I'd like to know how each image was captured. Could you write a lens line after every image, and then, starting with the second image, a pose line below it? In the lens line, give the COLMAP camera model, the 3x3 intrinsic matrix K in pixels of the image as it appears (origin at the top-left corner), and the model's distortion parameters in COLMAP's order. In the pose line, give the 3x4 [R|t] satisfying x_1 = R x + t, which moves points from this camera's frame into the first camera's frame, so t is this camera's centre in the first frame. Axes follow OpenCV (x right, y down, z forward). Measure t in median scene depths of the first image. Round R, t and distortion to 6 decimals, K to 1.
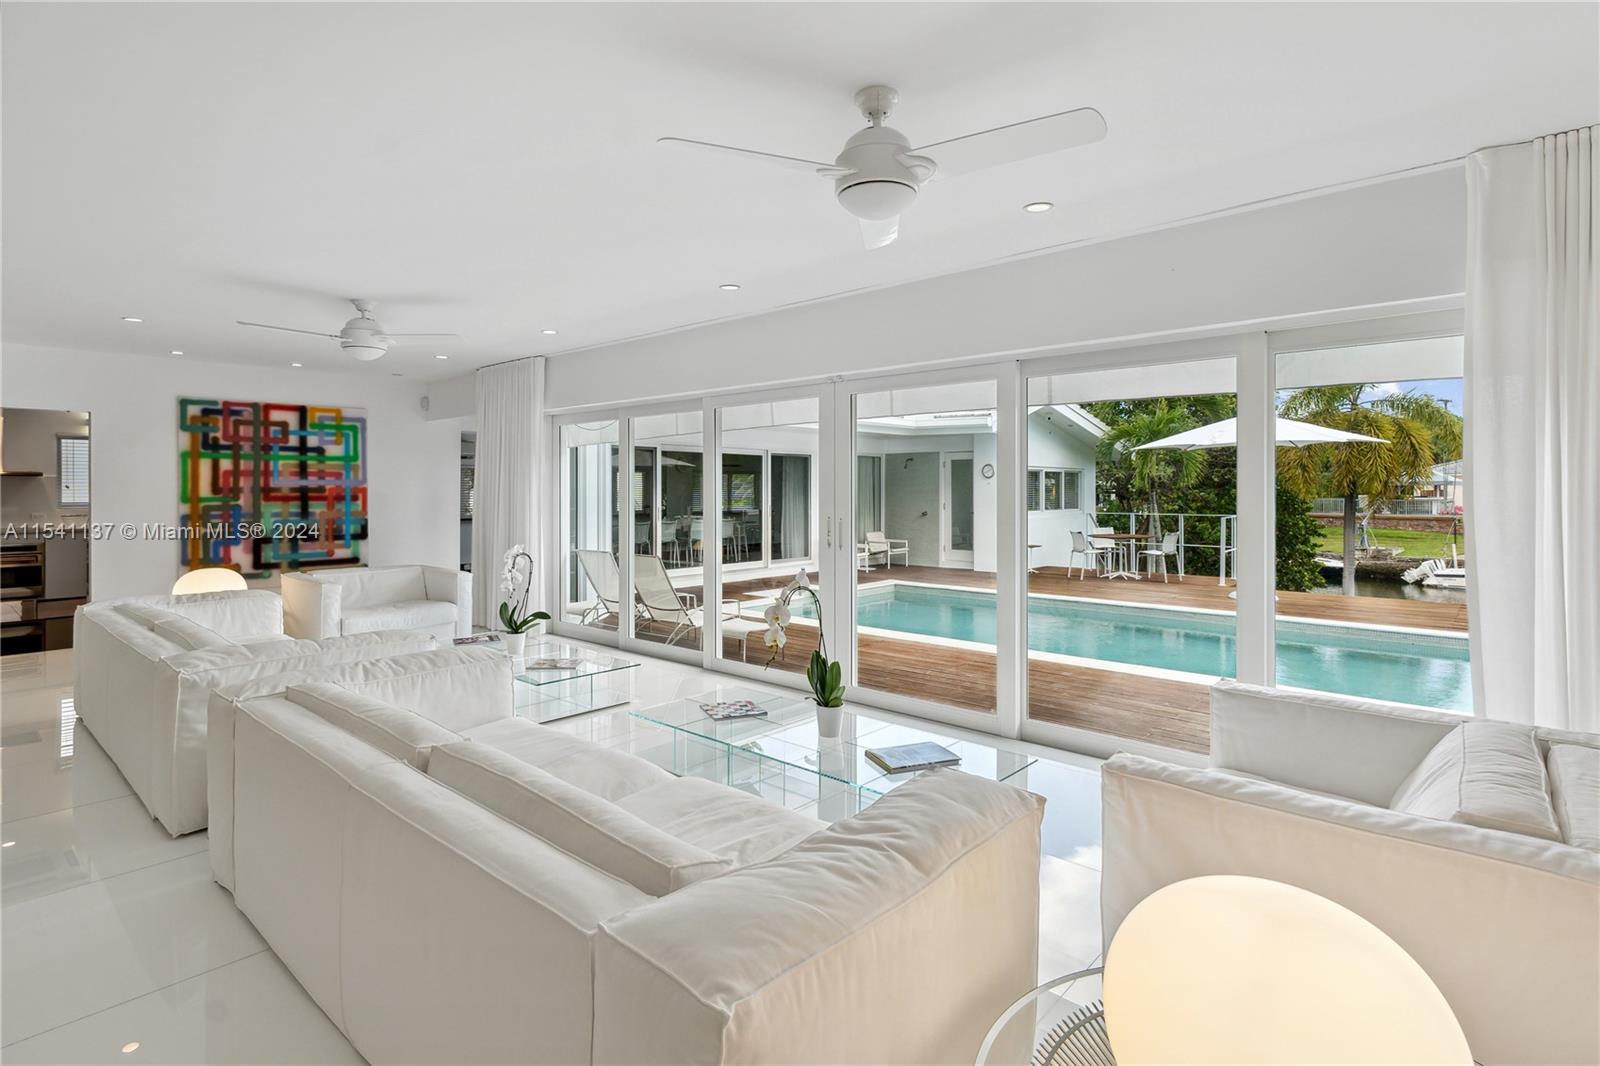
lens RADIAL K [[742.2, 0, 876.2], [0, 742.2, 492.6], [0, 0, 1]] dist [0.006335, 0.000253]
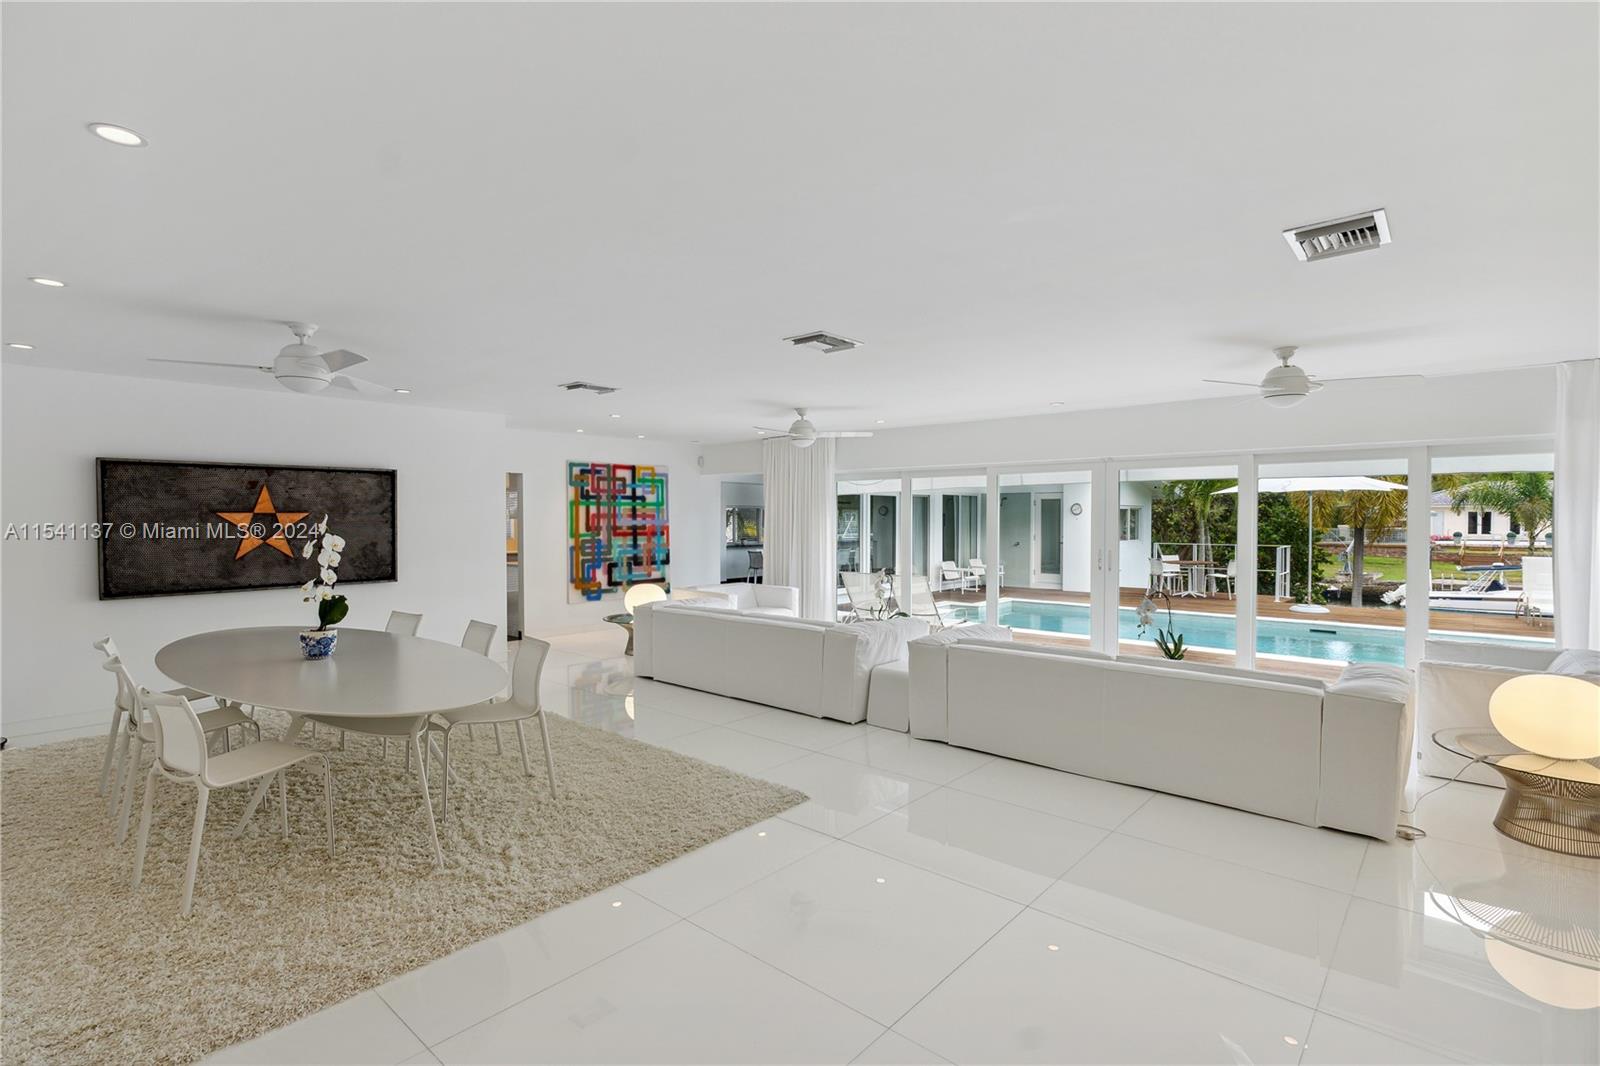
lens RADIAL K [[742.2, 0, 831.6], [0, 742.2, 528.8], [0, 0, 1]] dist [0.006335, 0.000253]
pose [[0.999947, 0.000710, 0.010230, -0.424544], [-0.000849, 0.999908, 0.013564, -0.020287], [-0.010219, -0.013572, 0.999856, -0.351650]]
